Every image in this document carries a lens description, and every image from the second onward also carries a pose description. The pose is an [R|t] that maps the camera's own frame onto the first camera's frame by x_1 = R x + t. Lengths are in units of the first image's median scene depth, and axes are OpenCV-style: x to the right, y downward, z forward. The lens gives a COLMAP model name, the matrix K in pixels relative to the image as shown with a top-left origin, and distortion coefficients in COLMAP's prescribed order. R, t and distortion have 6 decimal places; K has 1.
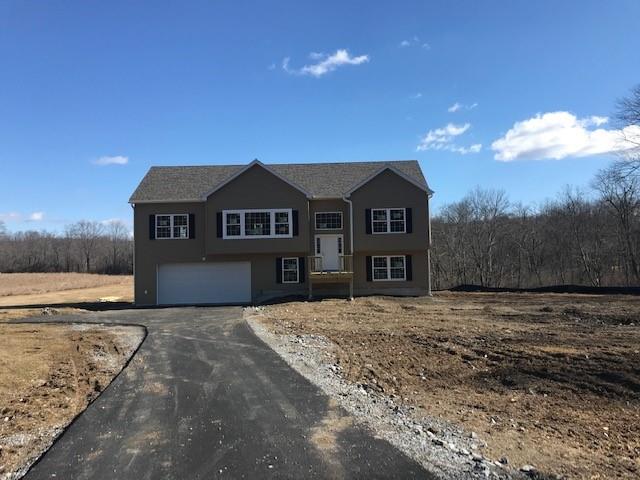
lens RADIAL K [[512.2, 0, 317.0], [0, 512.2, 237.0], [0, 0, 1]] dist [0.003485, -0.003577]
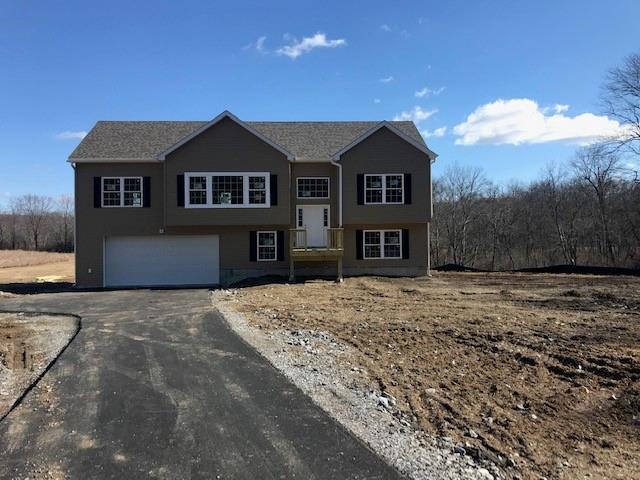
lens RADIAL K [[518.6, 0, 322.8], [0, 518.6, 231.3], [0, 0, 1]] dist [0.003645, -0.001200]
pose [[0.996441, 0.011149, 0.083556, -0.032322], [-0.013582, 0.999499, 0.028604, 0.015496], [-0.083195, -0.029637, 0.996092, 0.148161]]
